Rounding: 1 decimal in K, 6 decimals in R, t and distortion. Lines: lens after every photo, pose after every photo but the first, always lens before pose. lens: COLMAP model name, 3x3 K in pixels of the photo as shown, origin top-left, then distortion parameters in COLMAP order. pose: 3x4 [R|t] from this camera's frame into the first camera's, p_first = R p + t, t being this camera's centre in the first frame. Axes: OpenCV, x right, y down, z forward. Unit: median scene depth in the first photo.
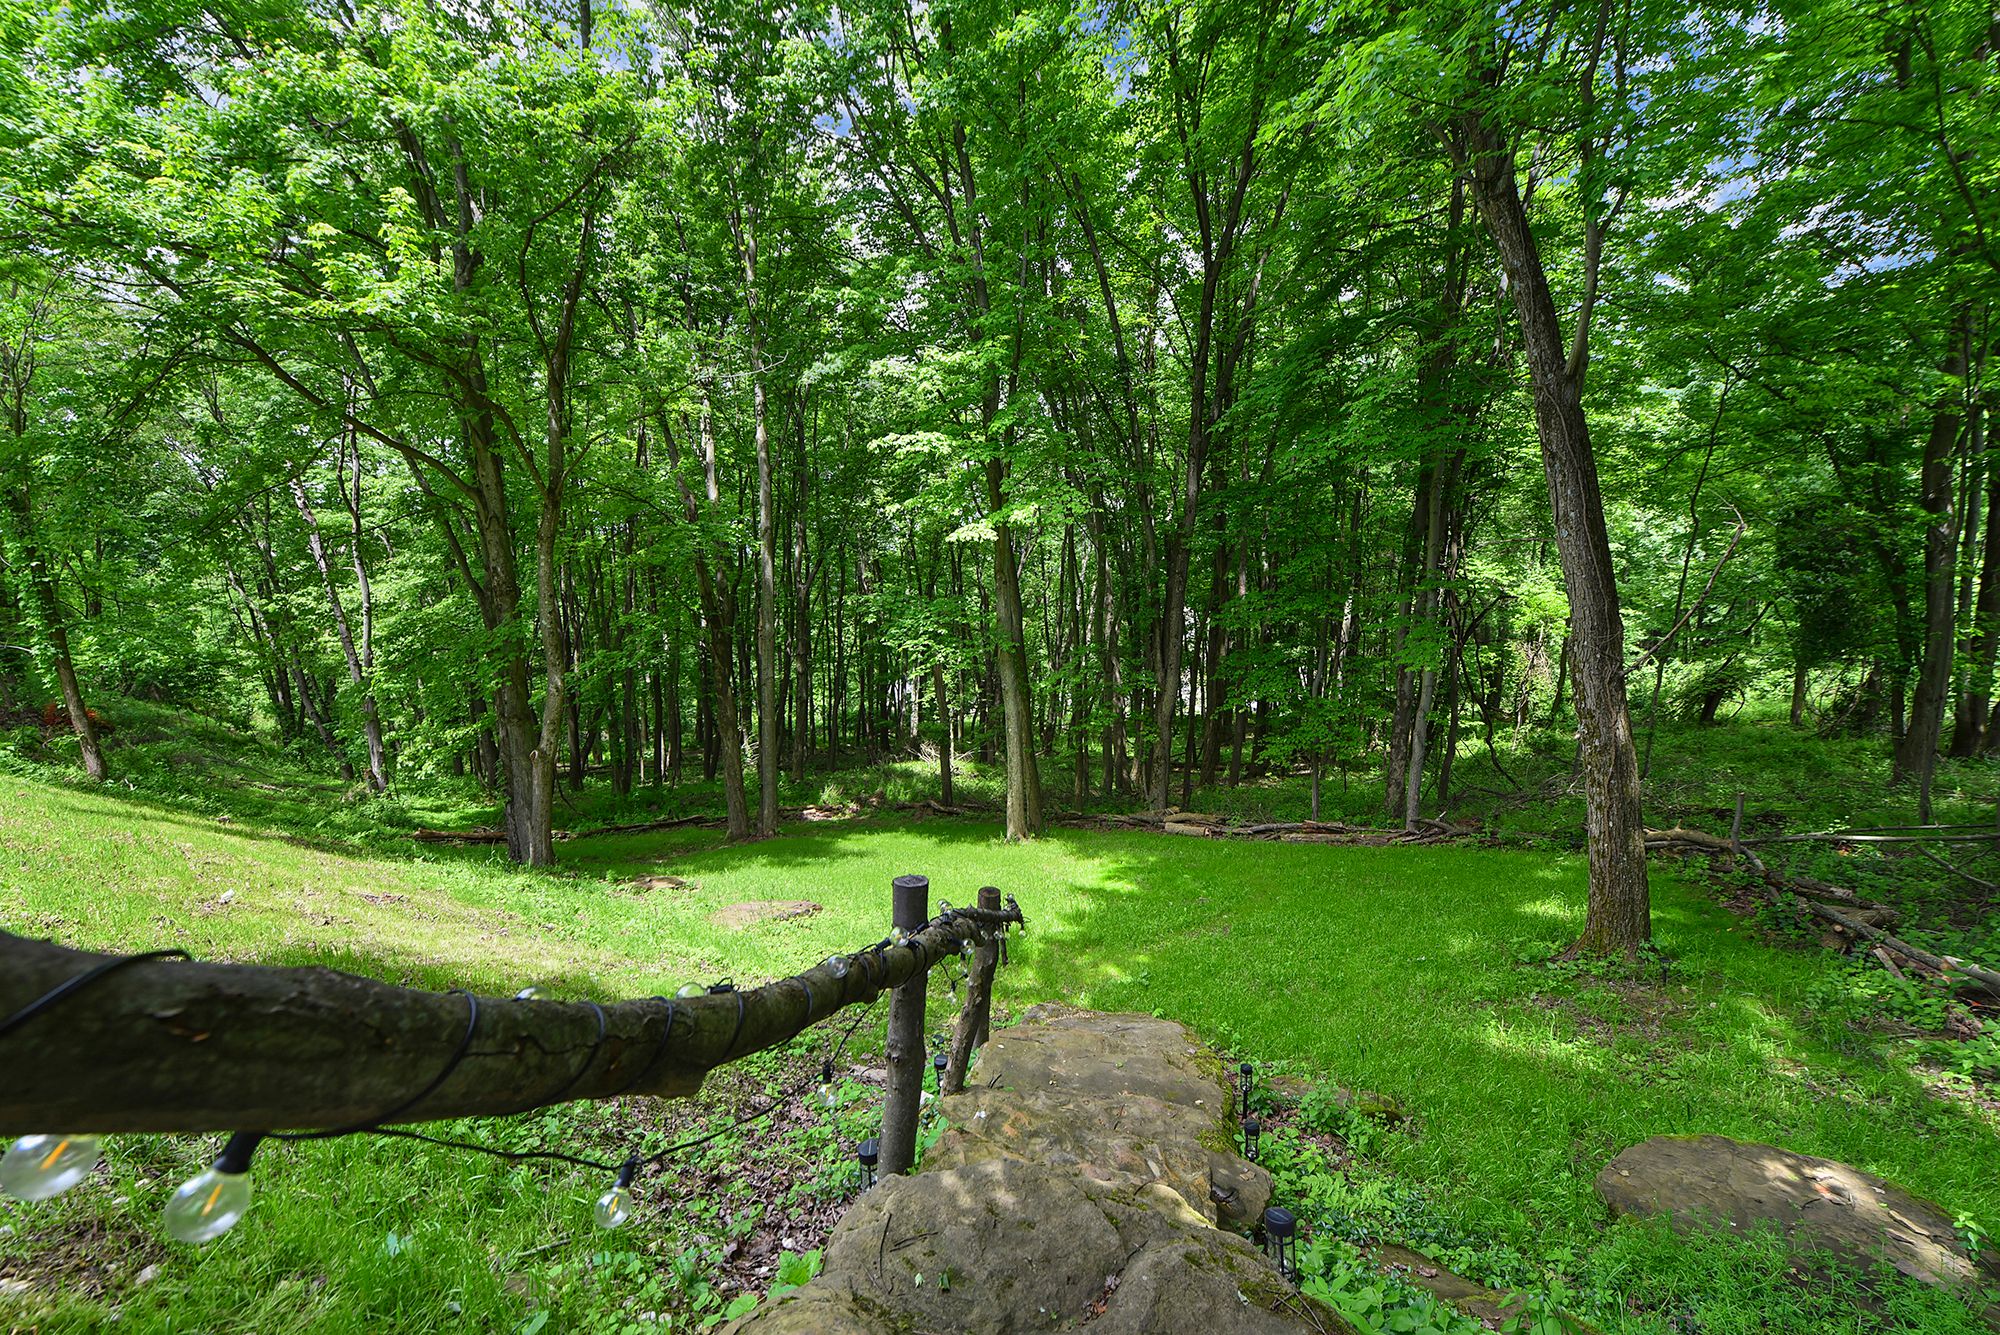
lens RADIAL K [[809.3, 0, 1000.0], [0, 809.3, 667.5], [0, 0, 1]] dist [0.001606, 0.000216]
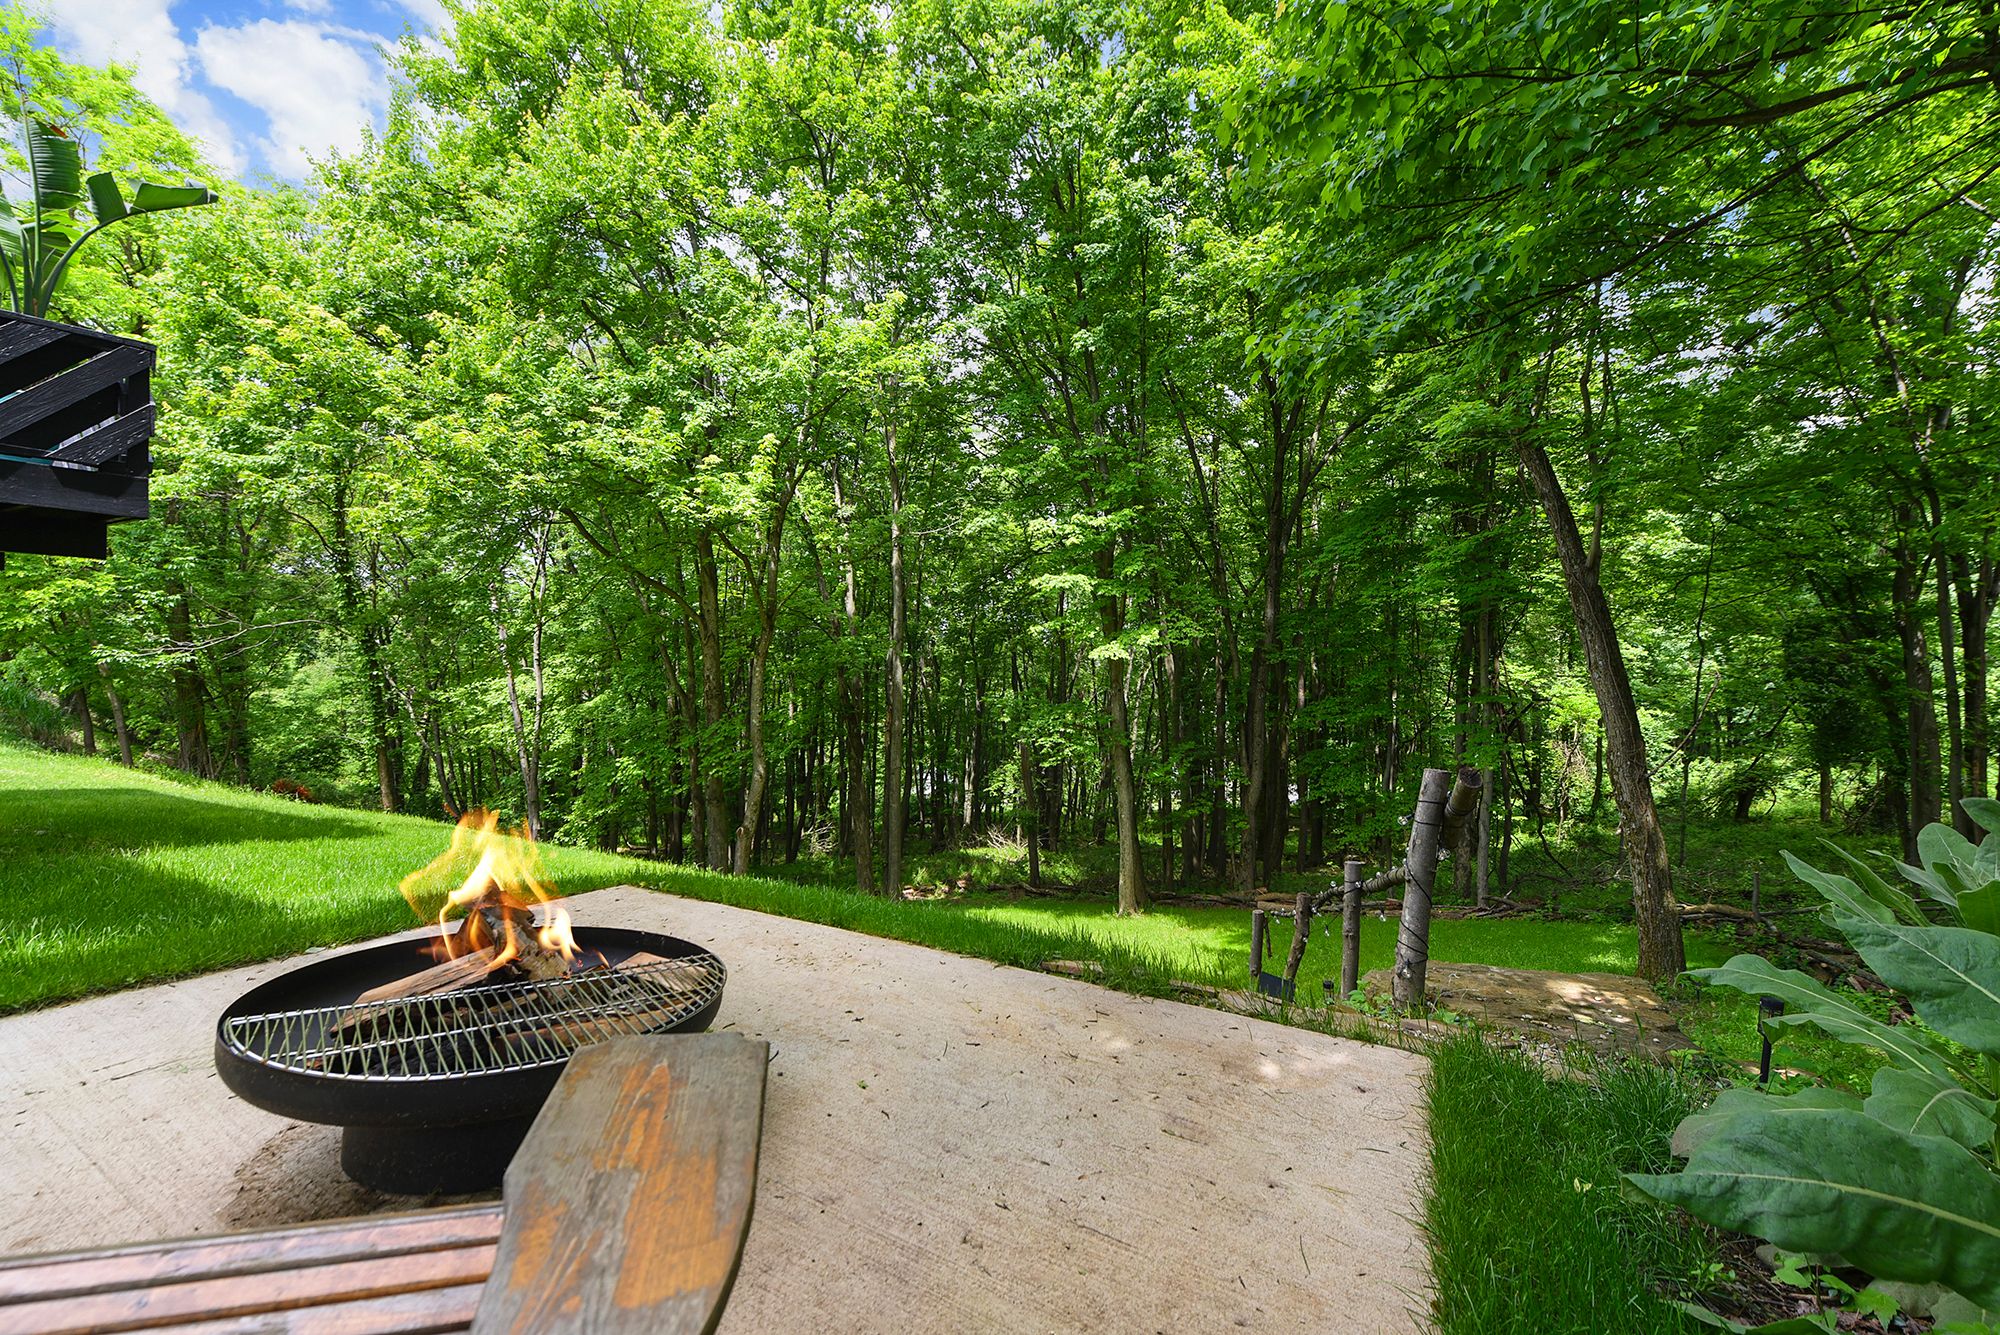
lens RADIAL K [[809.1, 0, 991.1], [0, 809.1, 639.7], [0, 0, 1]] dist [-0.007533, 0.000225]
pose [[0.999414, 0.006995, -0.033508, -0.091306], [-0.011717, 0.989670, -0.142886, -0.003717], [0.032162, 0.143195, 0.989172, -0.127366]]
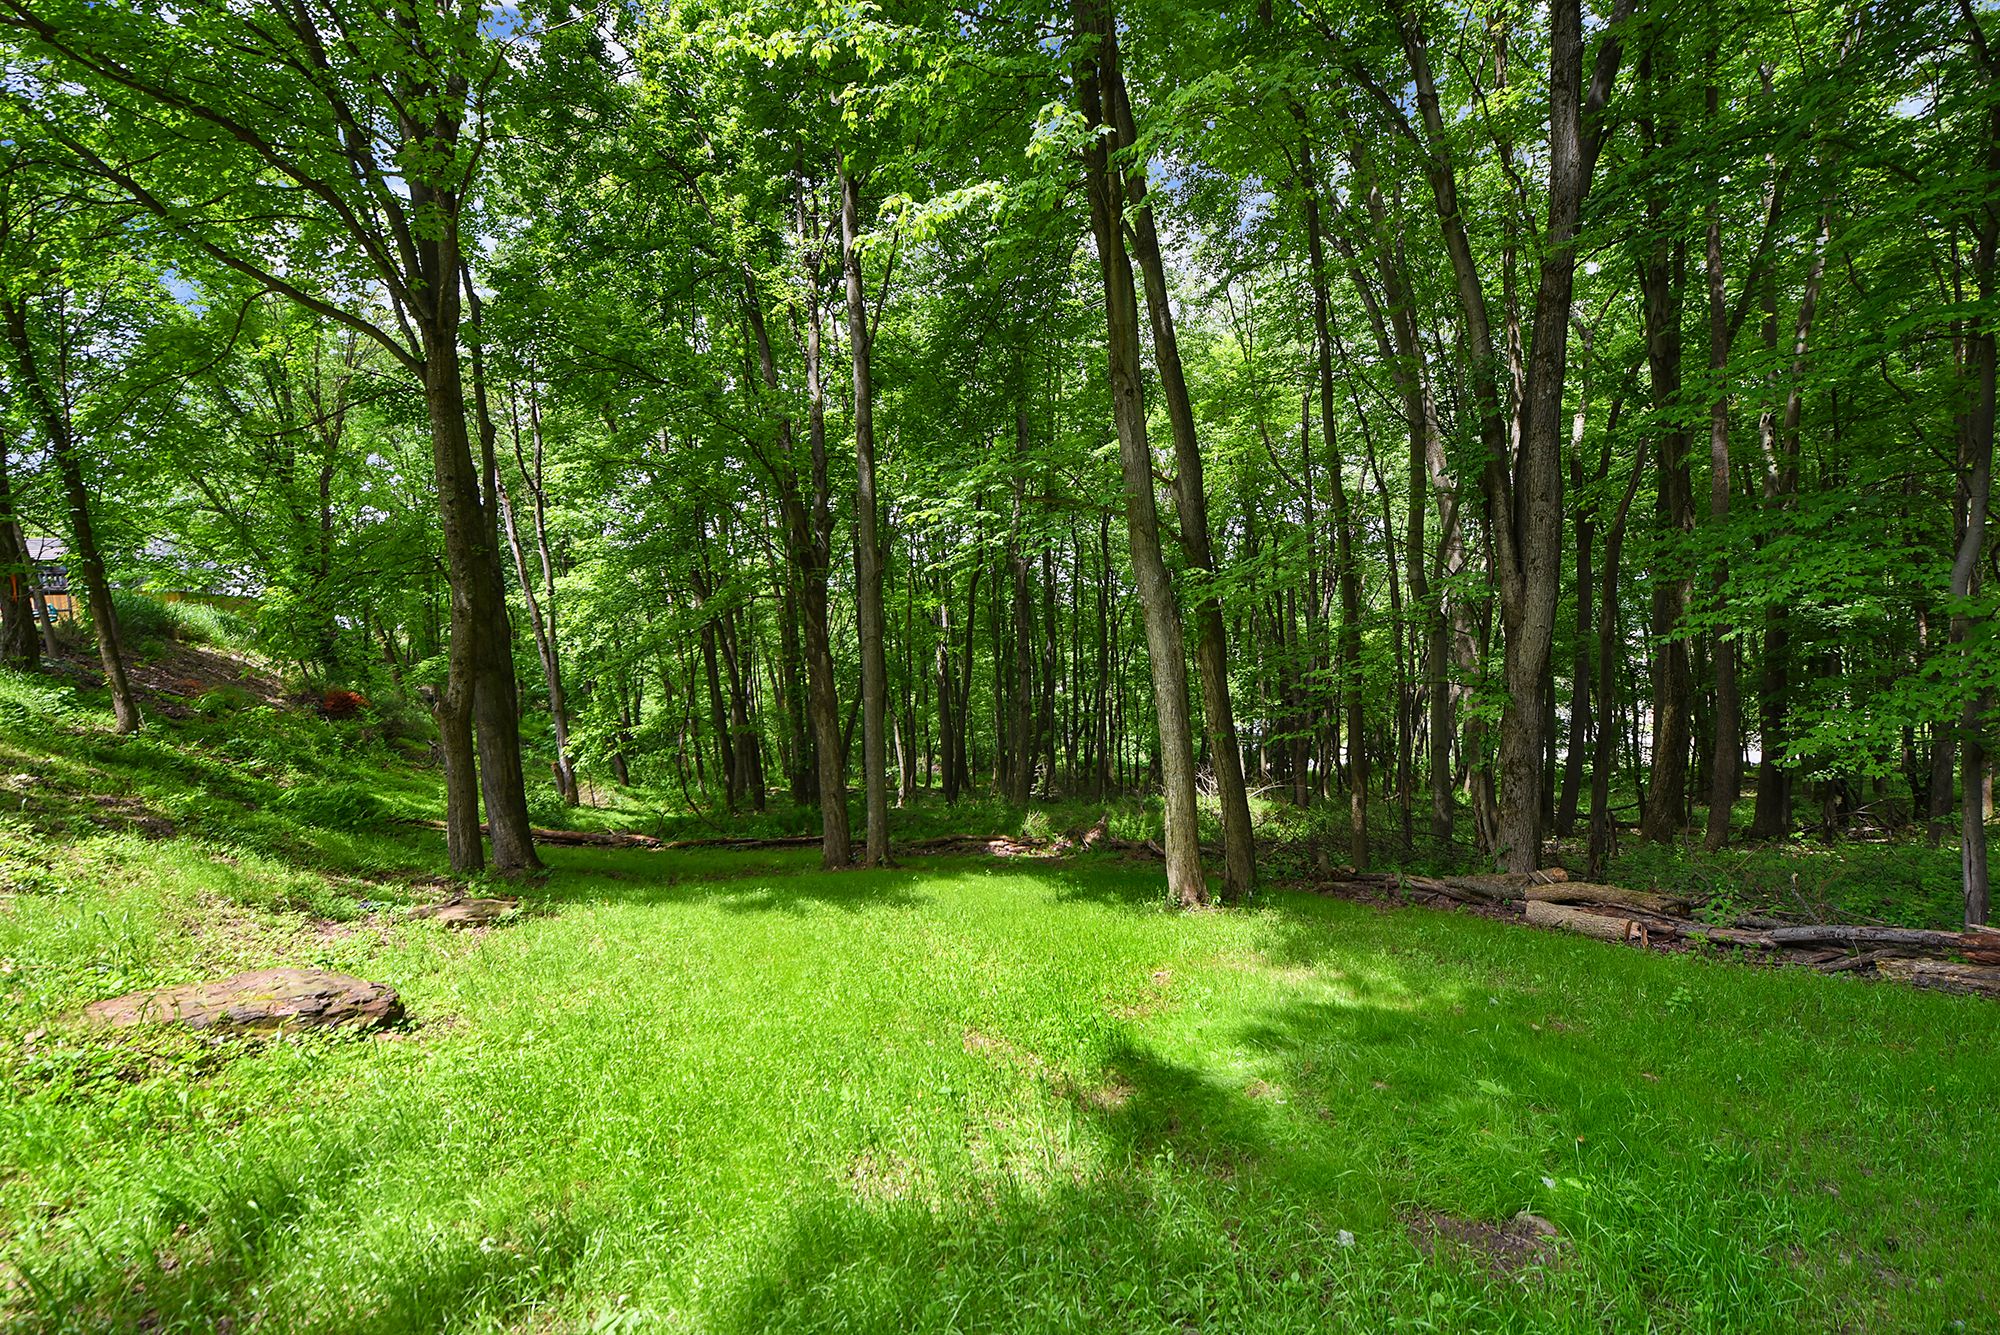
lens RADIAL K [[831.0, 0, 1000.0], [0, 831.0, 667.5], [0, 0, 1]] dist [-0.000022, -0.013260]
pose [[0.909962, -0.018218, -0.414291, 0.089259], [-0.005079, 0.998470, -0.055061, 0.060662], [0.414660, 0.052208, 0.908477, 0.308259]]
